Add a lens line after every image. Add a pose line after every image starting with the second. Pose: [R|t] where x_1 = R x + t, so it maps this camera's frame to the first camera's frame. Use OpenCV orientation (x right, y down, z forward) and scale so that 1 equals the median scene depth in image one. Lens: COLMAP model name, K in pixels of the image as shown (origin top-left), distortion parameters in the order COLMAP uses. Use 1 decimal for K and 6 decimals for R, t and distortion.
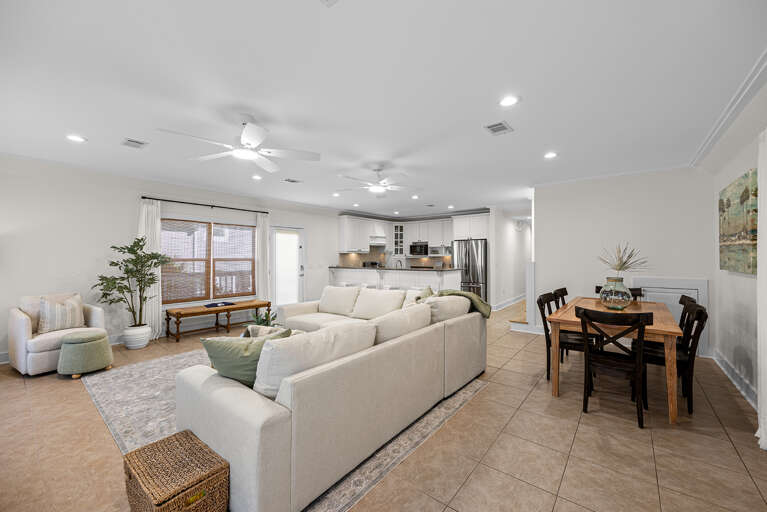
lens RADIAL K [[307.3, 0, 383.8], [0, 307.3, 255.7], [0, 0, 1]] dist [0.003384, 0.000519]
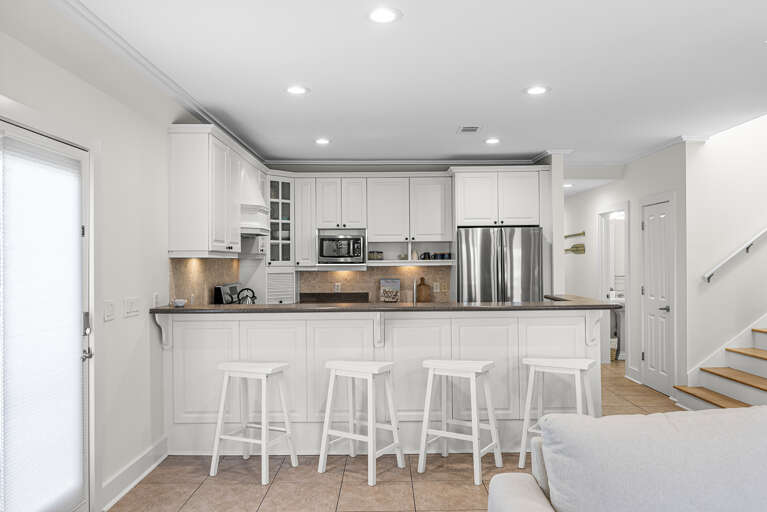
lens RADIAL K [[576.9, 0, 383.9], [0, 576.9, 255.8], [0, 0, 1]] dist [-0.000898, 0.000017]
pose [[0.784274, 0.005528, 0.620389, -0.280136], [0.003145, 0.999912, -0.012886, -0.002313], [-0.620406, 0.012057, 0.784188, 0.413725]]
